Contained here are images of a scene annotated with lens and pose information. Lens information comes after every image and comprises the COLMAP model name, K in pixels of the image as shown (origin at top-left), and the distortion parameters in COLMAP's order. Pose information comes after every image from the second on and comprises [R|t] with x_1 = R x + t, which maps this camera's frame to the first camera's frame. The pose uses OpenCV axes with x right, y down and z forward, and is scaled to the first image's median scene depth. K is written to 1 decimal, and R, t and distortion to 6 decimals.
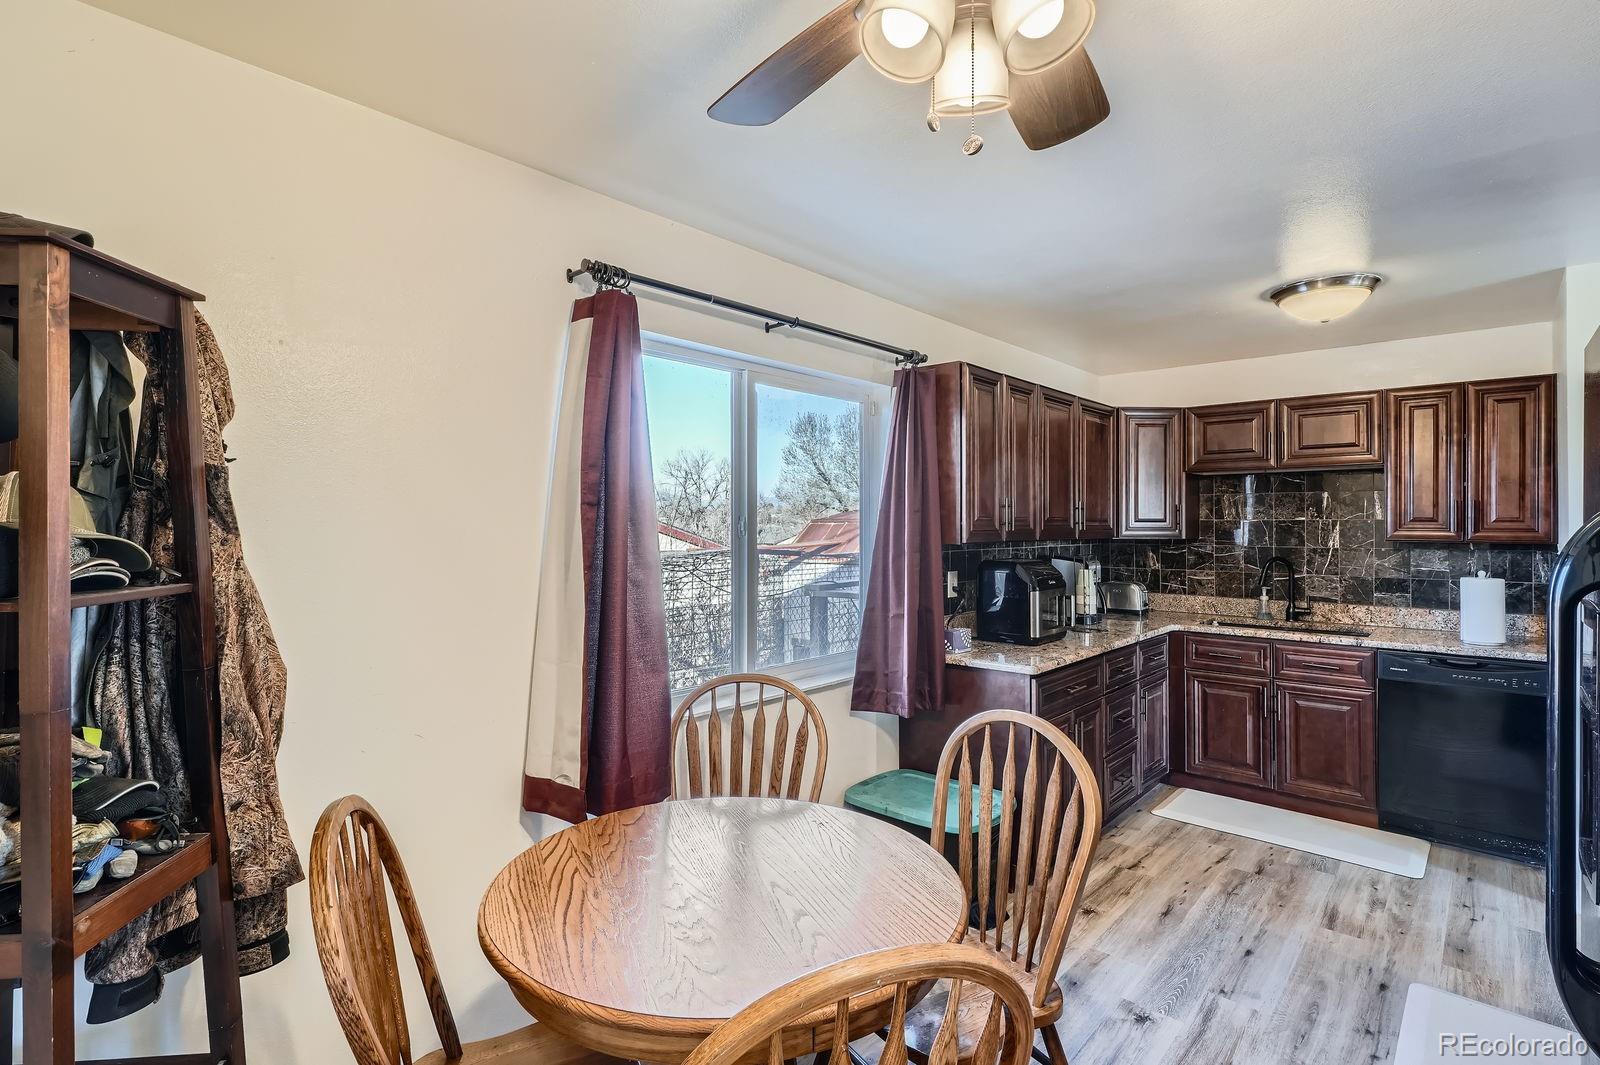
lens RADIAL K [[796.3, 0, 794.3], [0, 796.3, 529.7], [0, 0, 1]] dist [-0.010385, 0.007364]
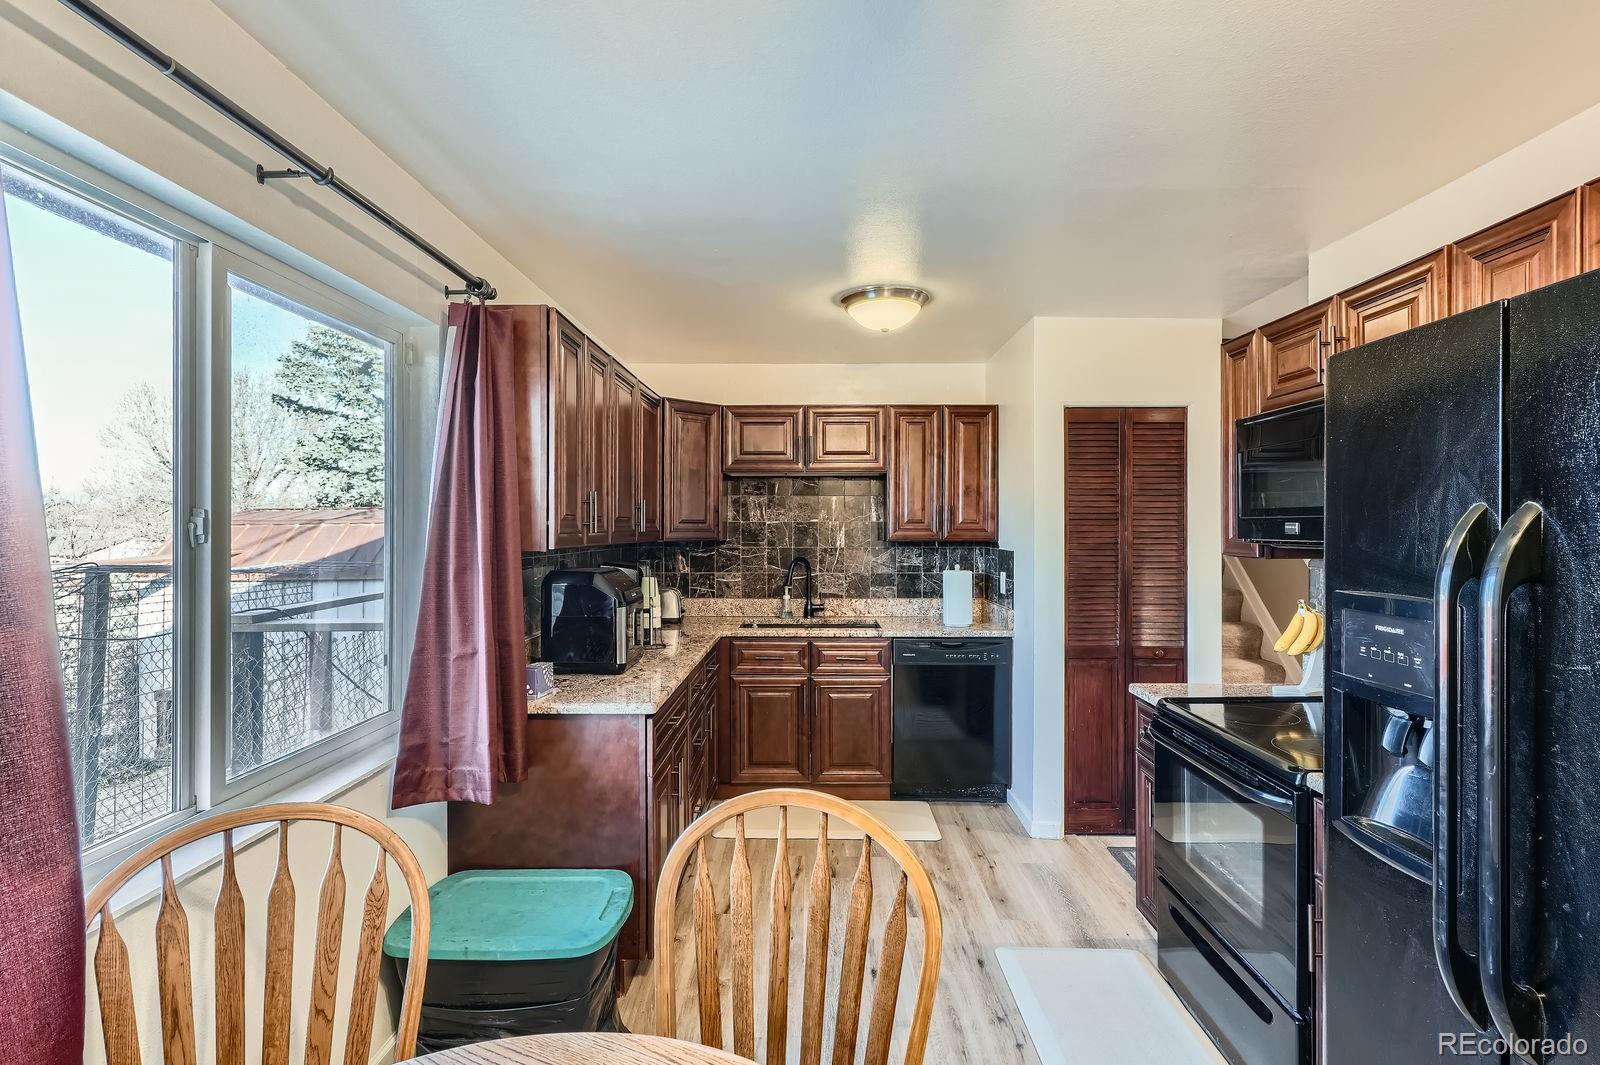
lens RADIAL K [[796.3, 0, 811.0], [0, 796.3, 525.5], [0, 0, 1]] dist [-0.010385, 0.007364]
pose [[0.749559, 0.000467, 0.661937, -0.084399], [0.006610, 0.999945, -0.008190, 0.001672], [-0.661905, 0.010514, 0.749514, 0.238770]]
